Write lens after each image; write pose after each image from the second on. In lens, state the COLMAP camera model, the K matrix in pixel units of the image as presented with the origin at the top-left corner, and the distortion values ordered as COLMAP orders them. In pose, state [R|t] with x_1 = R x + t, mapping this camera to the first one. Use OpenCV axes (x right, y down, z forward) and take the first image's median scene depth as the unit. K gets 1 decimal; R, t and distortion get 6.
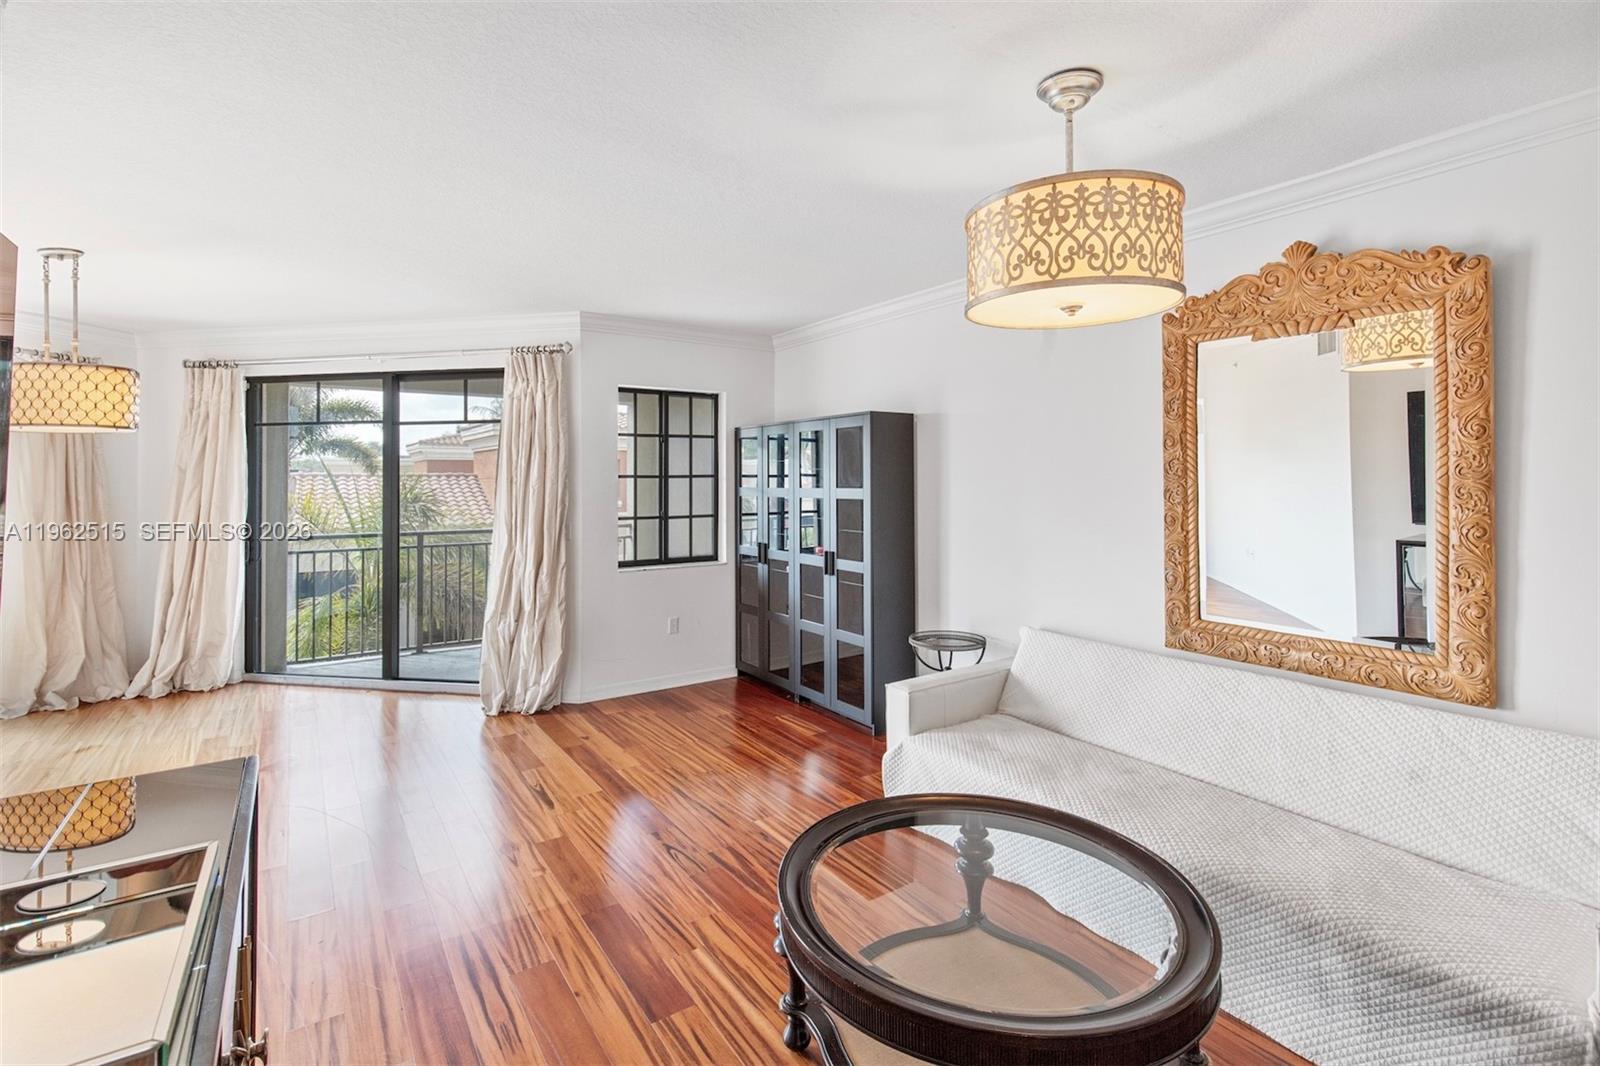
lens RADIAL K [[743.9, 0, 801.0], [0, 743.9, 471.3], [0, 0, 1]] dist [-0.002120, -0.000598]
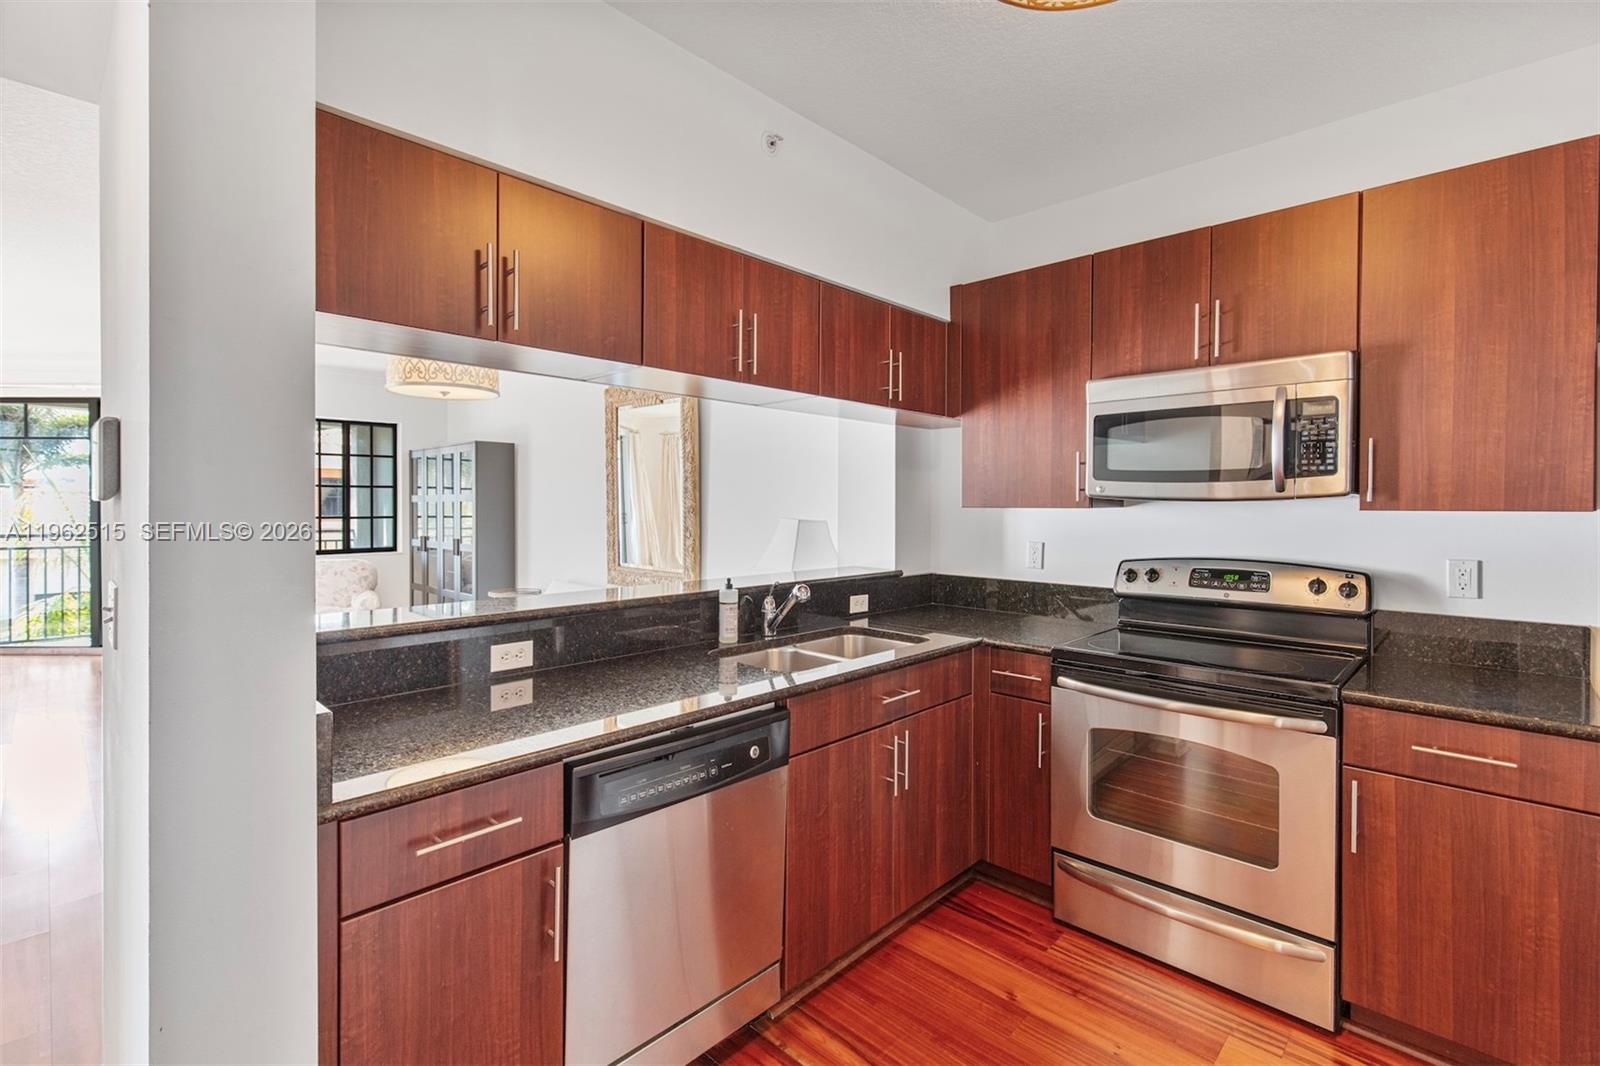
lens RADIAL K [[723.7, 0, 798.9], [0, 723.7, 502.9], [0, 0, 1]] dist [-0.001080, -0.000179]
pose [[0.979190, 0.006809, 0.202832, 0.326763], [-0.008704, 0.999926, 0.008452, 0.017998], [-0.202760, -0.010042, 0.979177, -0.392971]]
